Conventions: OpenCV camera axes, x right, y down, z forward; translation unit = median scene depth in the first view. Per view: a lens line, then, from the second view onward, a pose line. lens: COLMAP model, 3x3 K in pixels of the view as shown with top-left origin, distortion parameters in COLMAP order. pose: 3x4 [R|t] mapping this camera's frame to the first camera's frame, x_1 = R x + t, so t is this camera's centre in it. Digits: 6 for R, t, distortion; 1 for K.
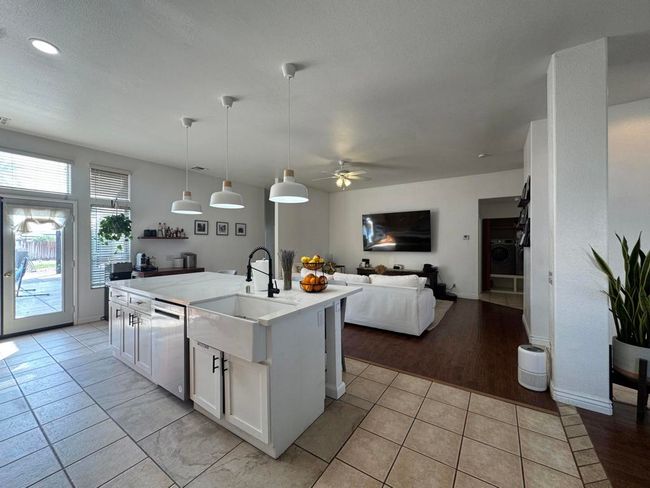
lens RADIAL K [[260.0, 0, 323.4], [0, 260.0, 243.7], [0, 0, 1]] dist [-0.003636, -0.000014]
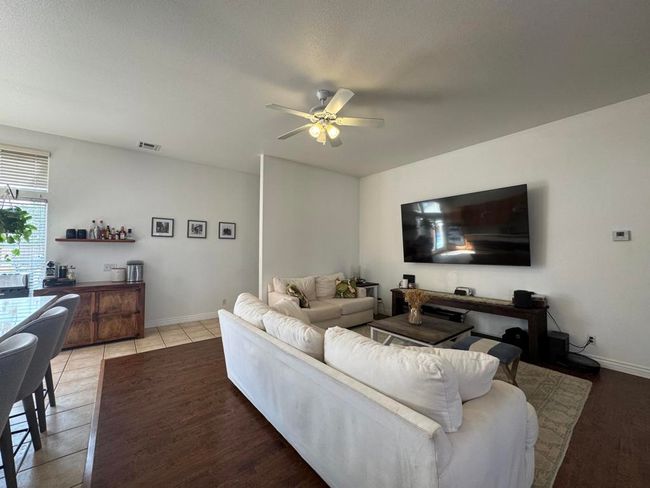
lens RADIAL K [[260.0, 0, 326.1], [0, 260.0, 241.1], [0, 0, 1]] dist [-0.003636, -0.000014]
pose [[0.955401, -0.006972, -0.295230, 0.184573], [-0.005290, 0.999157, -0.040715, 0.004566], [0.295265, 0.040461, 0.954558, 0.402107]]
